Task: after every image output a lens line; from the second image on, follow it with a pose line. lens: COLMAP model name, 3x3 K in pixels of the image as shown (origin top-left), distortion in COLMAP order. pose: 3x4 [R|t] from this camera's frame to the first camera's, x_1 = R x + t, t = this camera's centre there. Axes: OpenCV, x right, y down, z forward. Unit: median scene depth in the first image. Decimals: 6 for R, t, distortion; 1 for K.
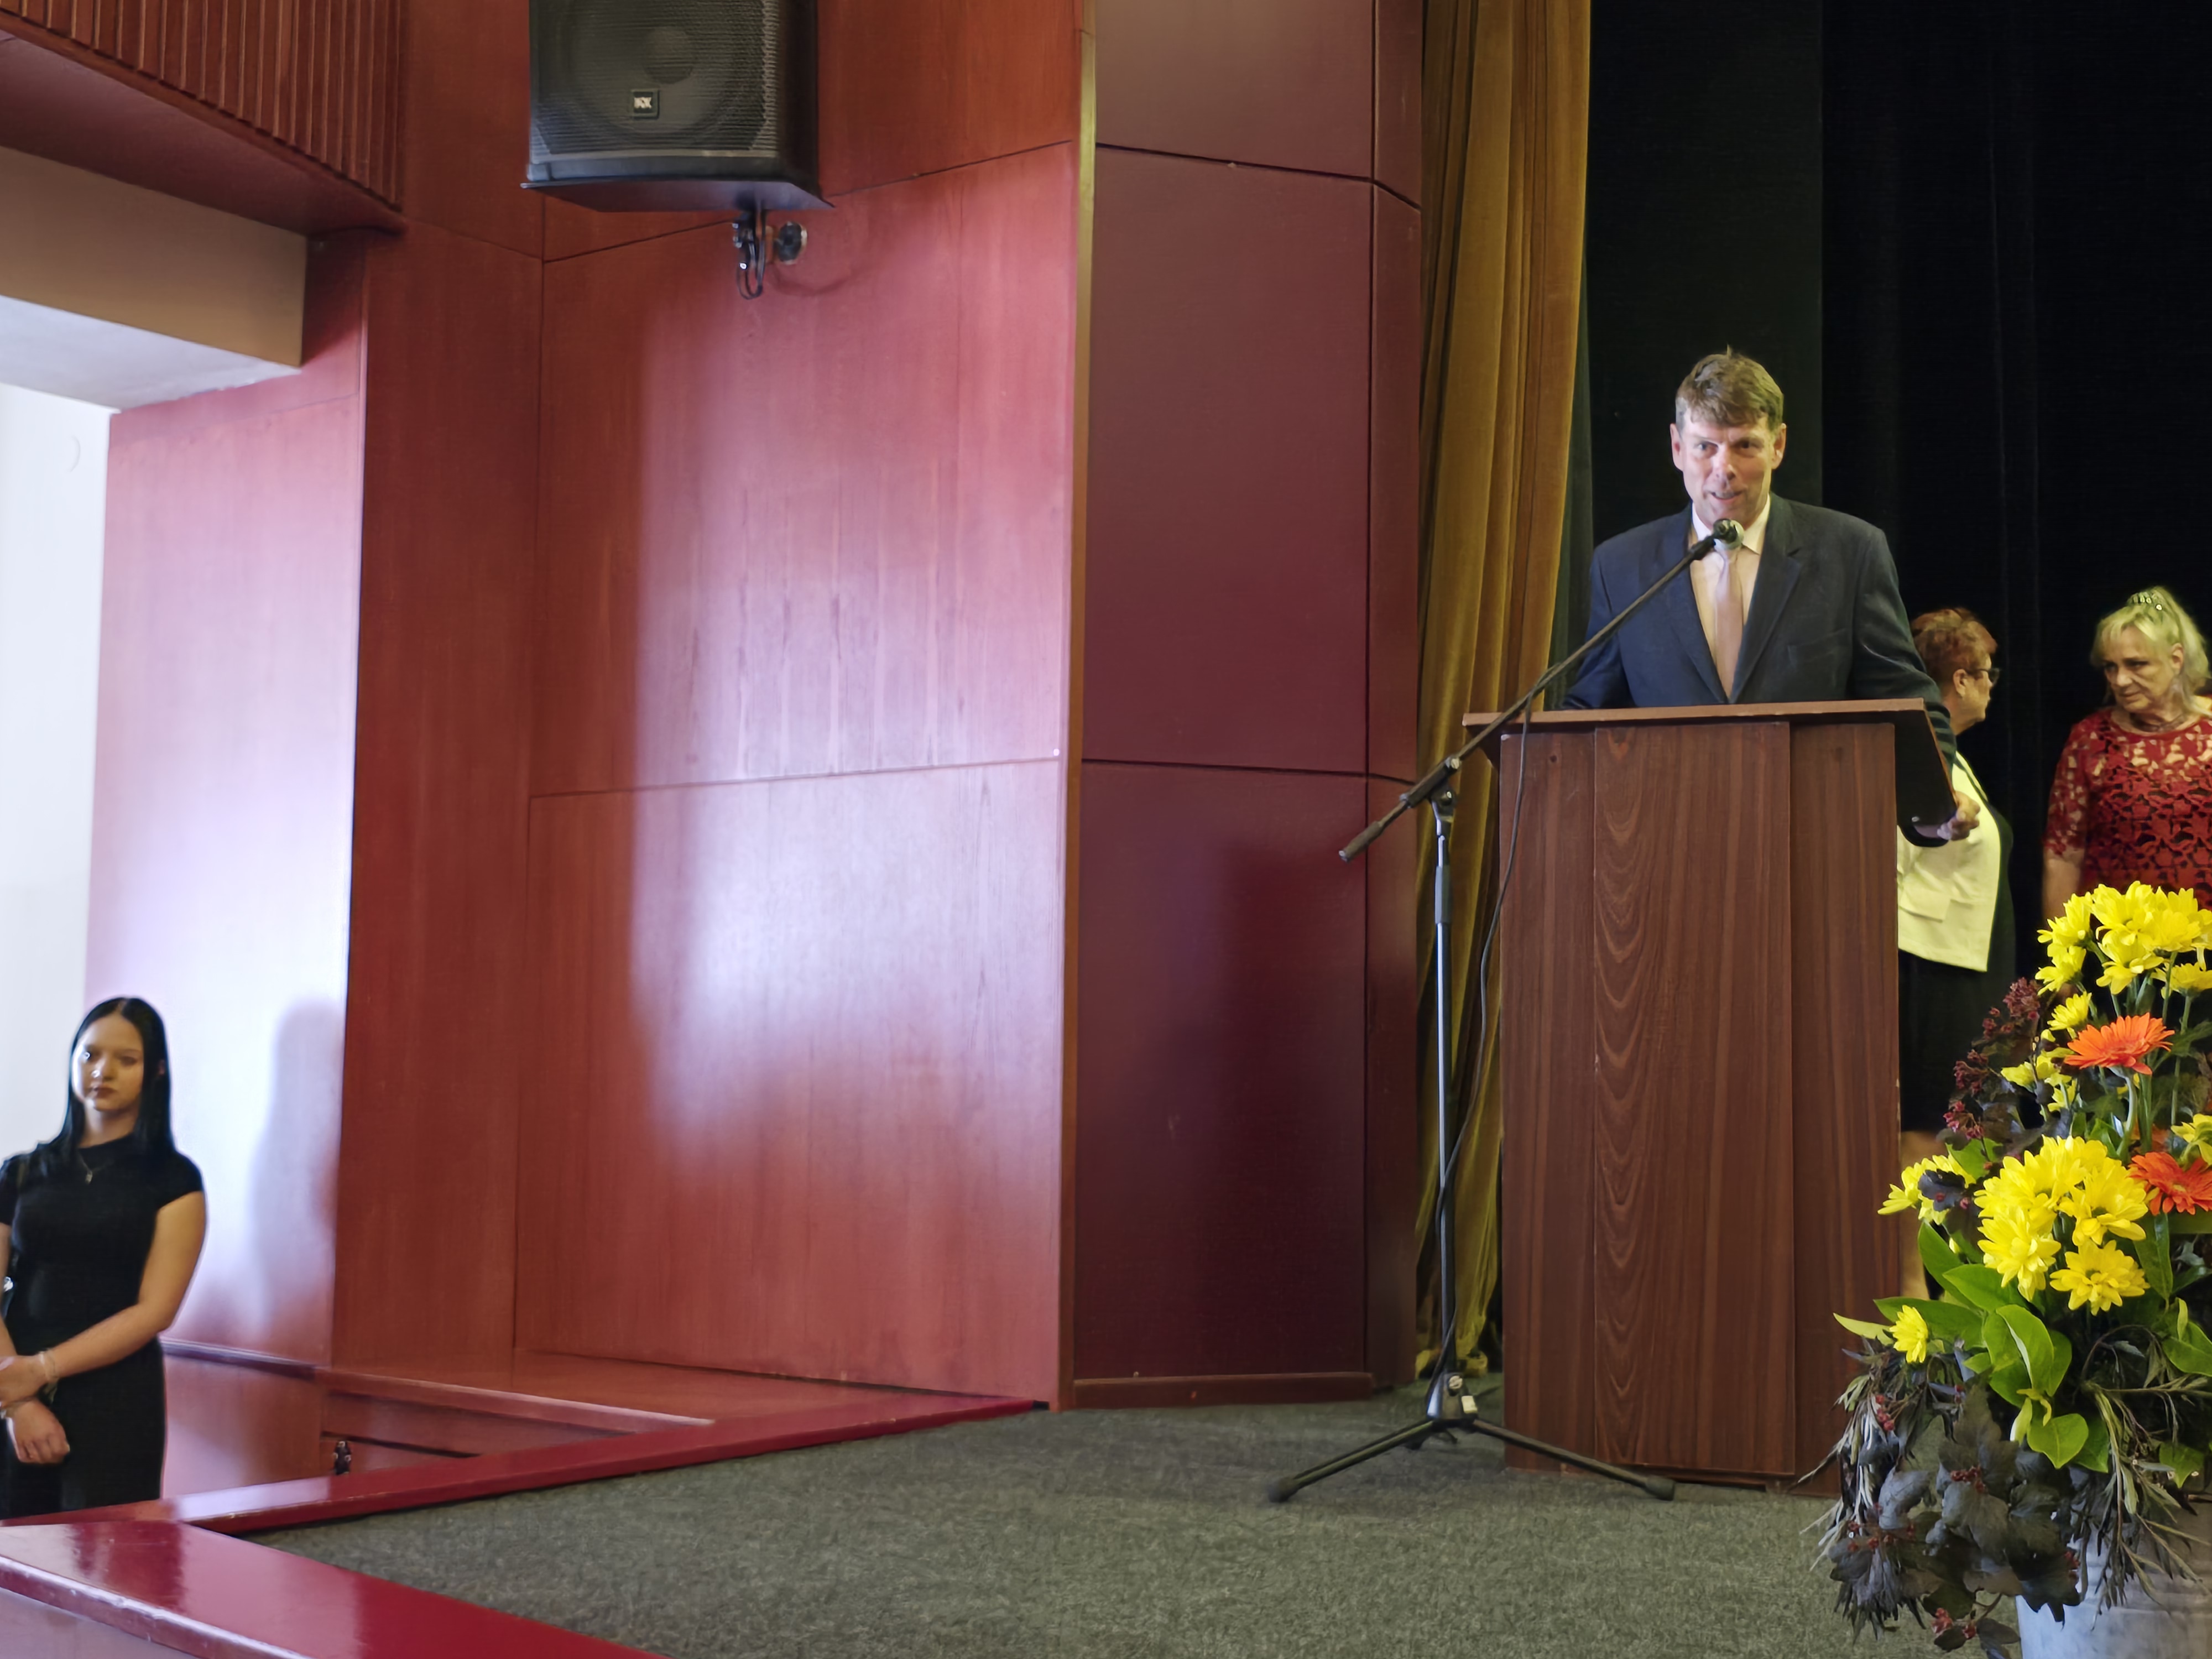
lens RADIAL K [[2762.5, 0, 1116.6], [0, 2762.5, 804.2], [0, 0, 1]] dist [0.156014, -0.667171]
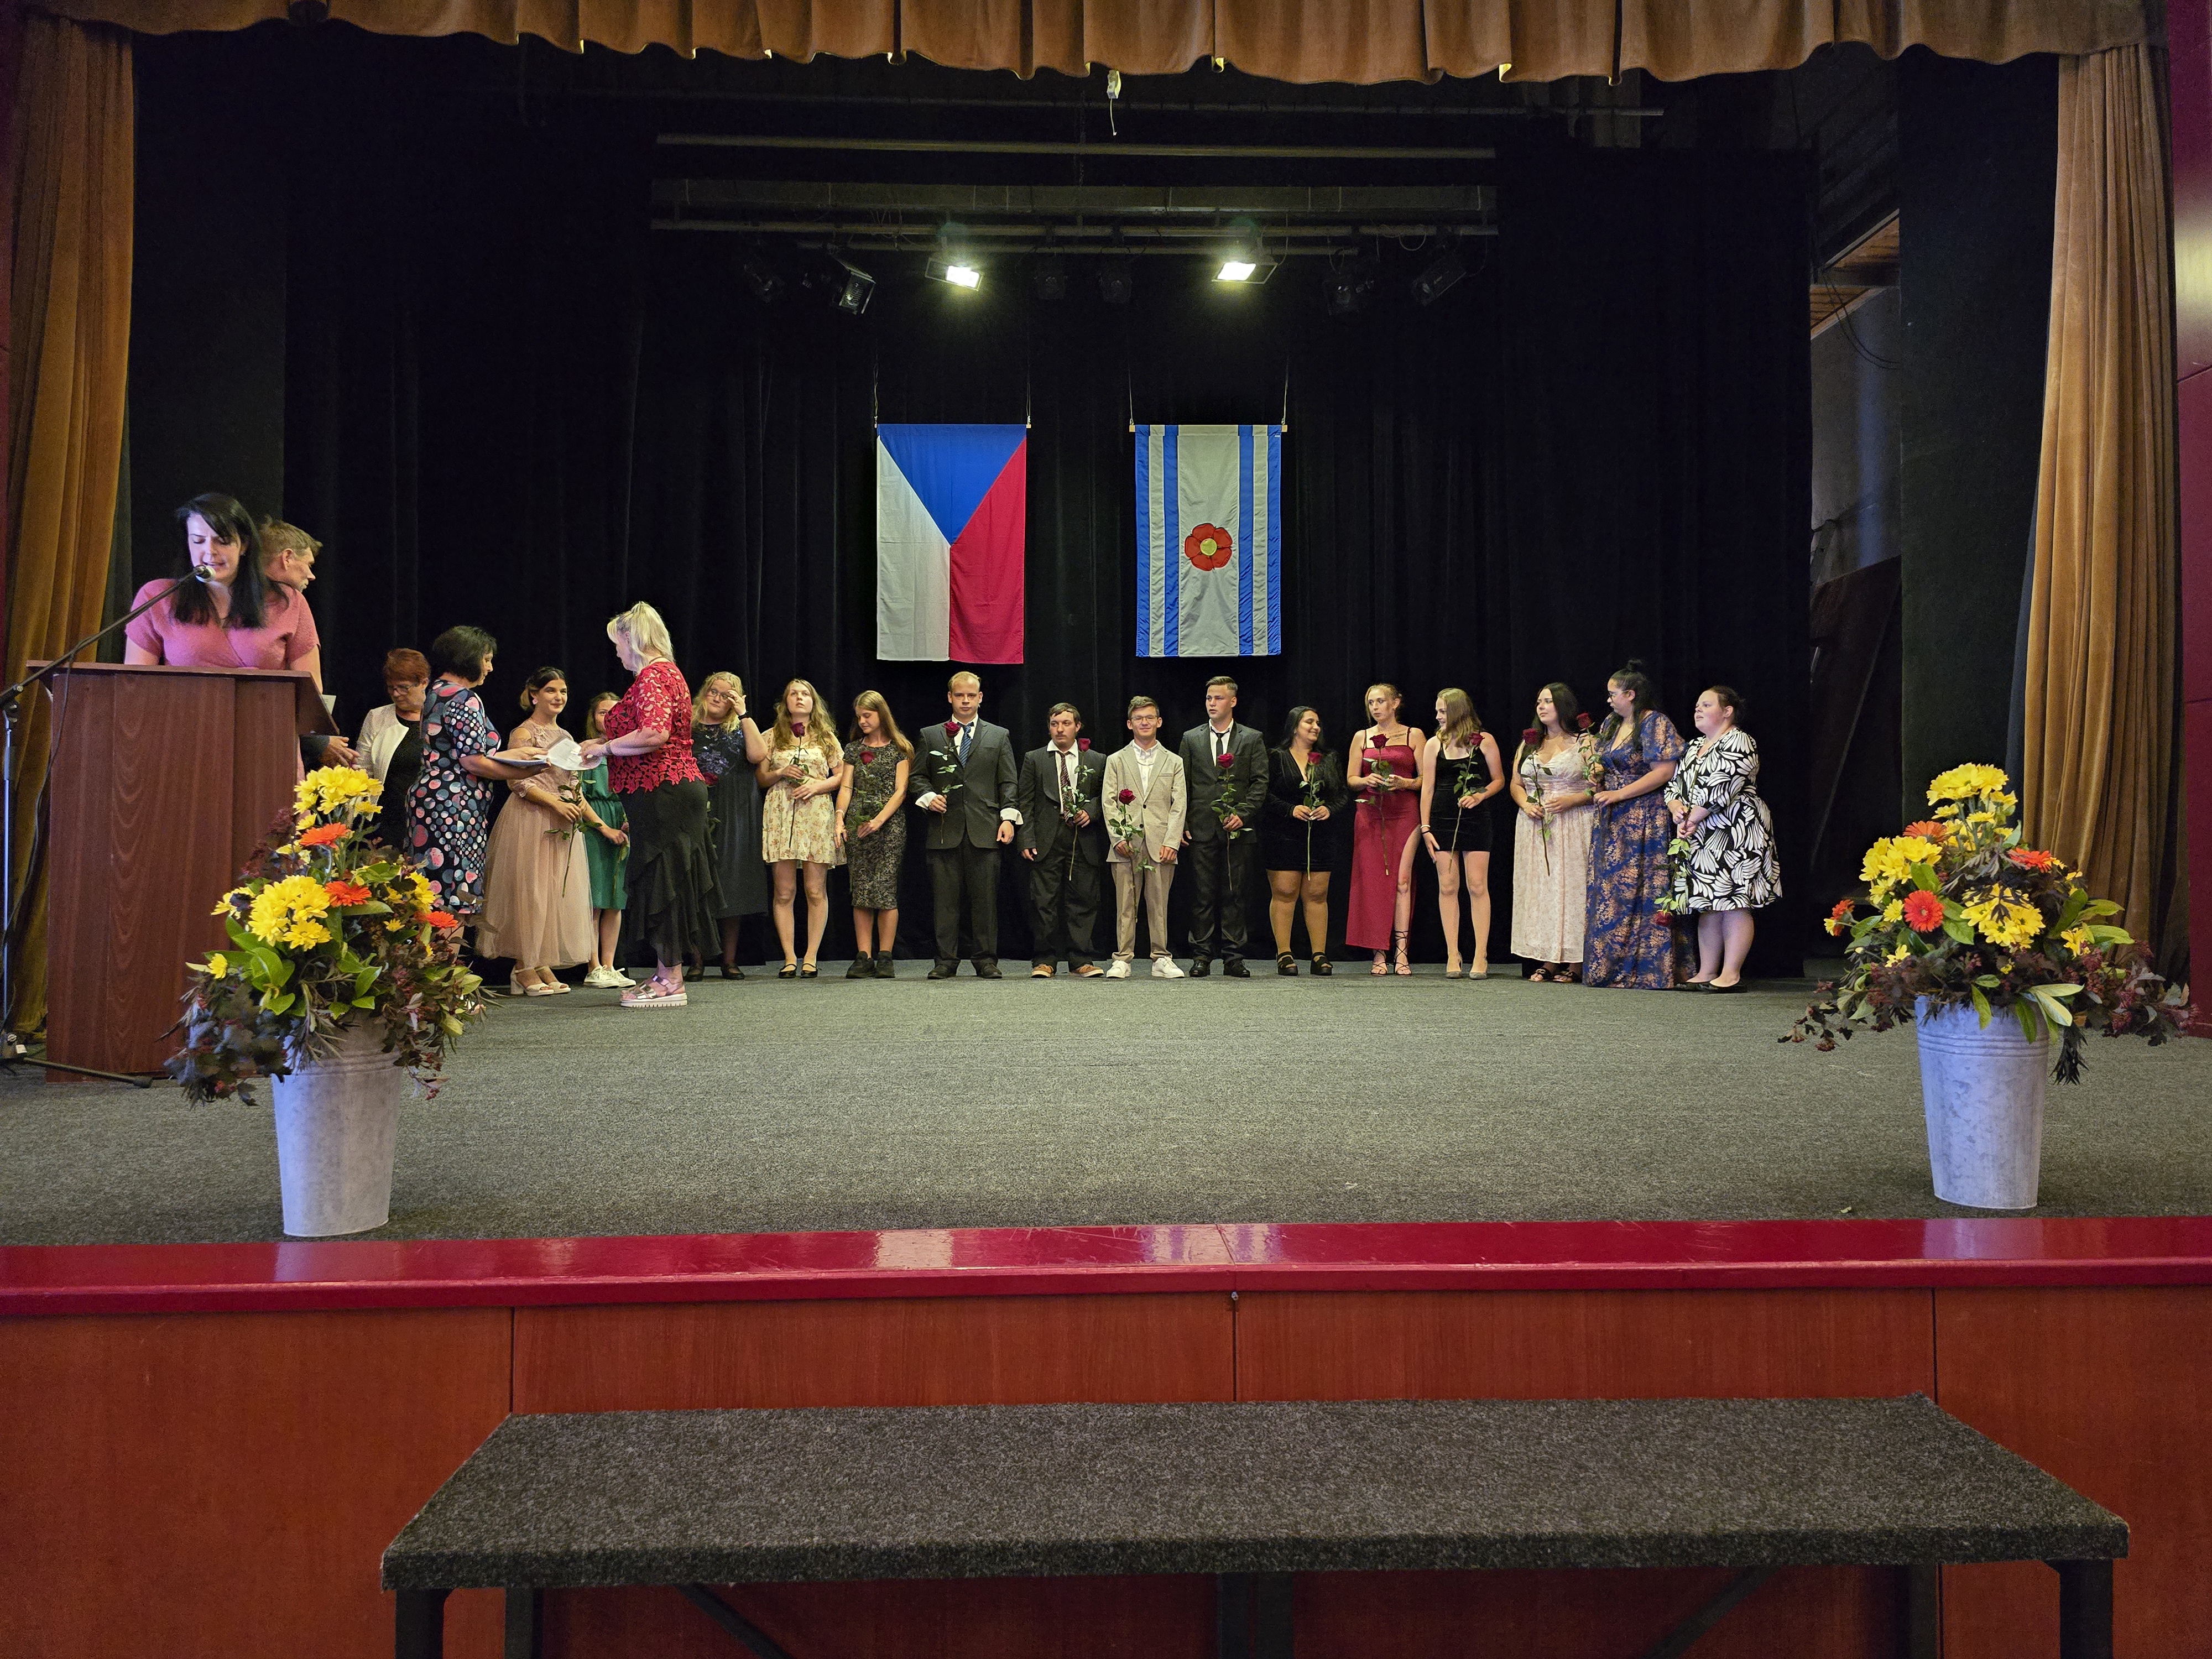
lens RADIAL K [[1503.0, 0, 1092.0], [0, 1503.0, 831.1], [0, 0, 1]] dist [0.059641, -0.063825]
pose [[0.760064, 0.003924, 0.649836, 0.010715], [-0.047290, 0.997664, 0.049288, -0.003700], [-0.648125, -0.068192, 0.758475, -0.145444]]
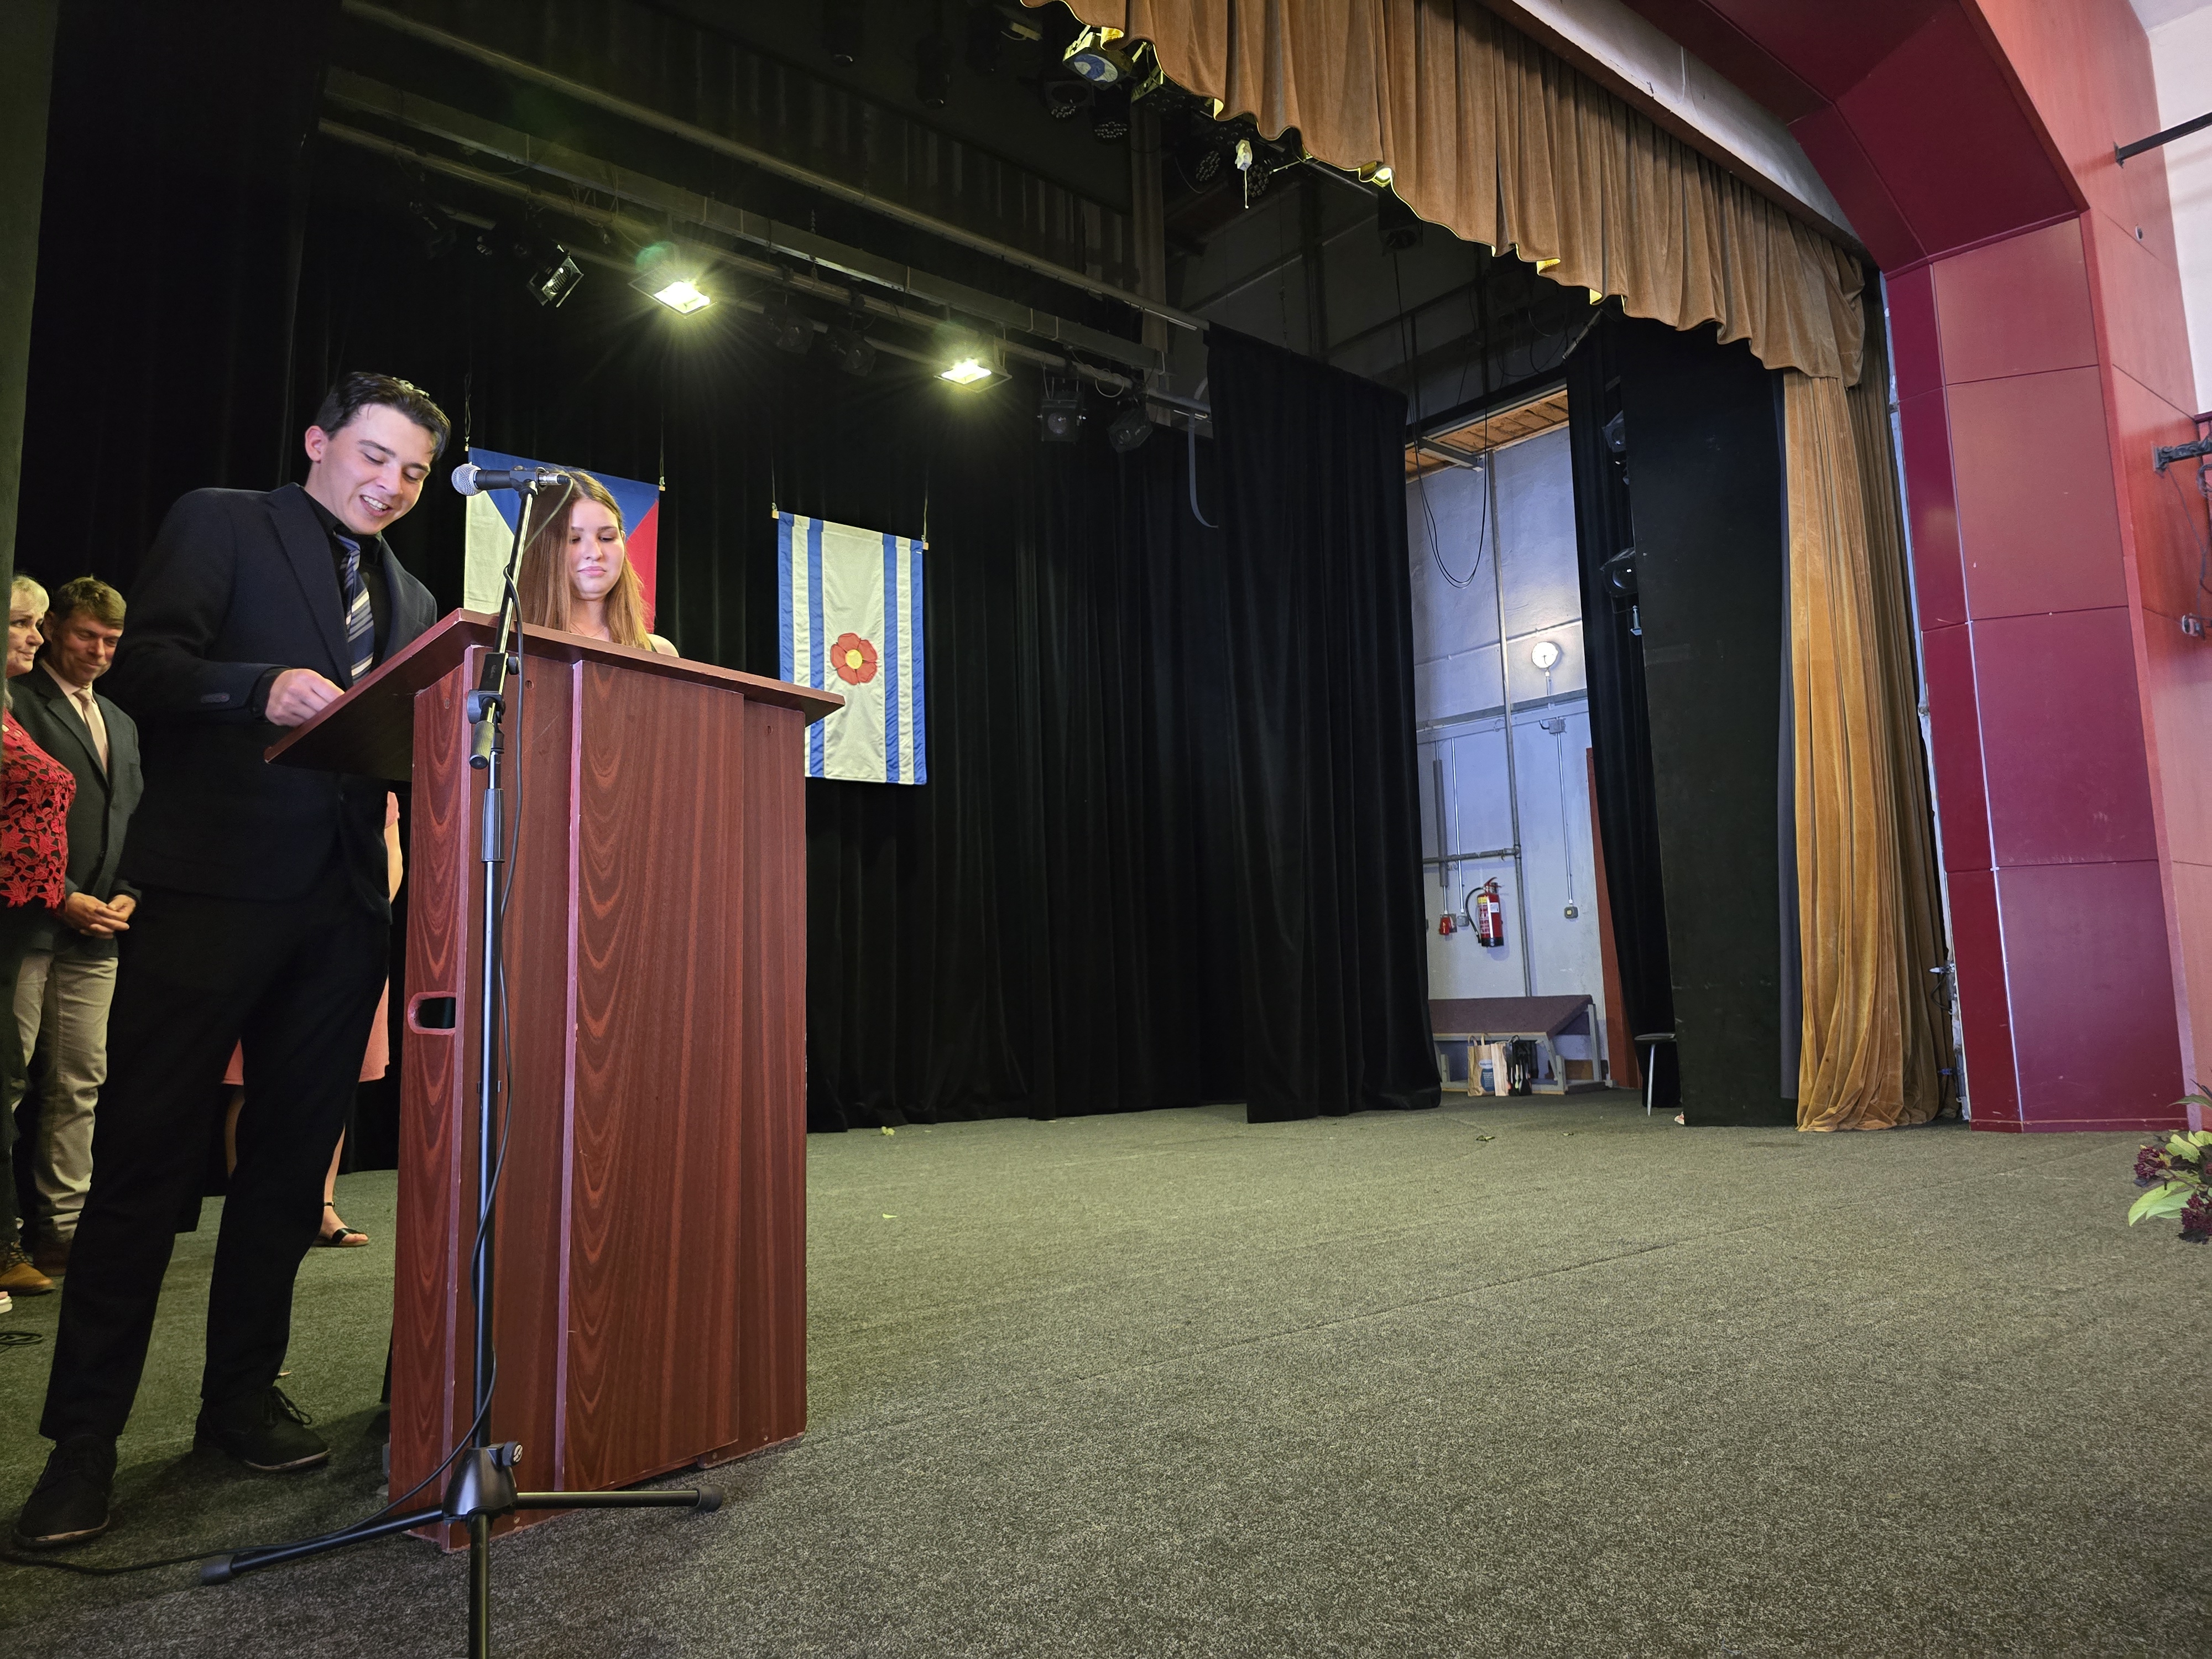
lens RADIAL K [[1491.7, 0, 1110.1], [0, 1491.7, 818.3], [0, 0, 1]] dist [0.071960, -0.074949]
pose [[0.201786, 0.105882, 0.973690, -0.227987], [-0.059527, 0.993627, -0.095713, 0.052393], [-0.977619, -0.038647, 0.206803, 0.629261]]
